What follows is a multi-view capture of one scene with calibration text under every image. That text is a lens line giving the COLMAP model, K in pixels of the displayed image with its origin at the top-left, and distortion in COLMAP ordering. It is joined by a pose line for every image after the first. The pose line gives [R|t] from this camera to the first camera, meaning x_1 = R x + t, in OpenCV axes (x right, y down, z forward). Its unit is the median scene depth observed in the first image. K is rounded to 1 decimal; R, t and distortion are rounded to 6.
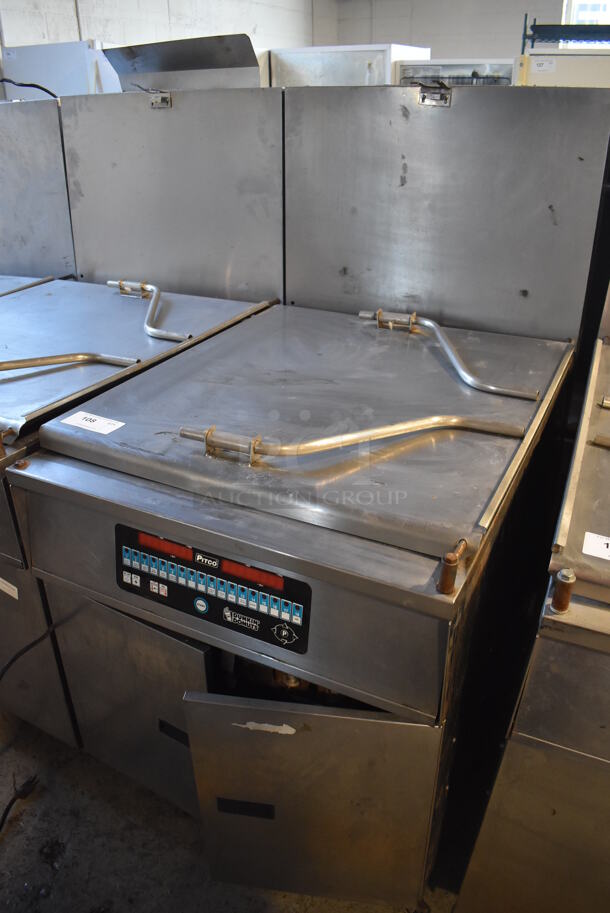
lens RADIAL K [[707.2, 0, 305.0], [0, 707.2, 456.5], [0, 0, 1]] dist [-0.093155, 0.008985]
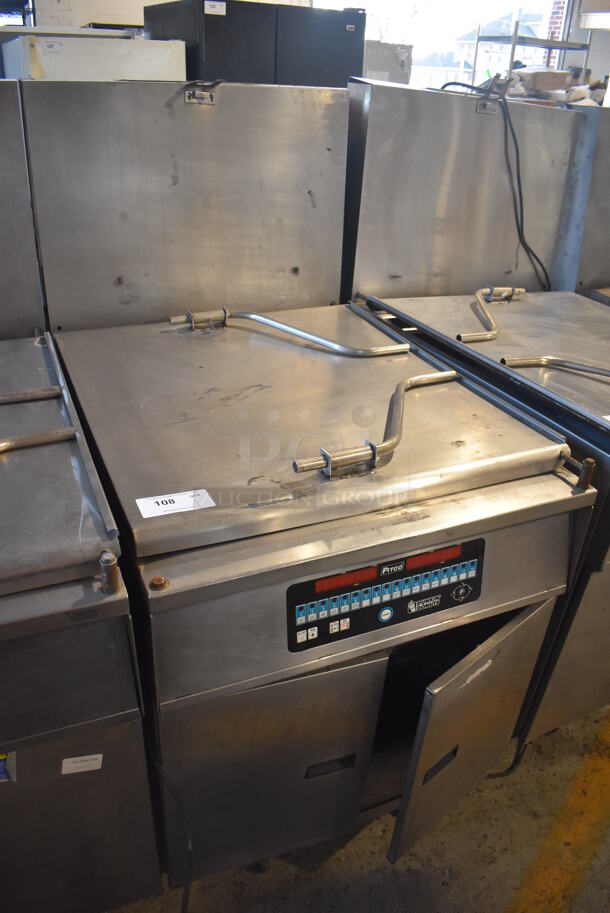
lens RADIAL K [[707.2, 0, 305.0], [0, 707.2, 456.5], [0, 0, 1]] dist [-0.093155, 0.008985]
pose [[0.624914, -0.342197, 0.701700, -0.733562], [0.313177, 0.933208, 0.176190, -0.187991], [-0.715124, 0.109652, 0.690343, 0.298871]]
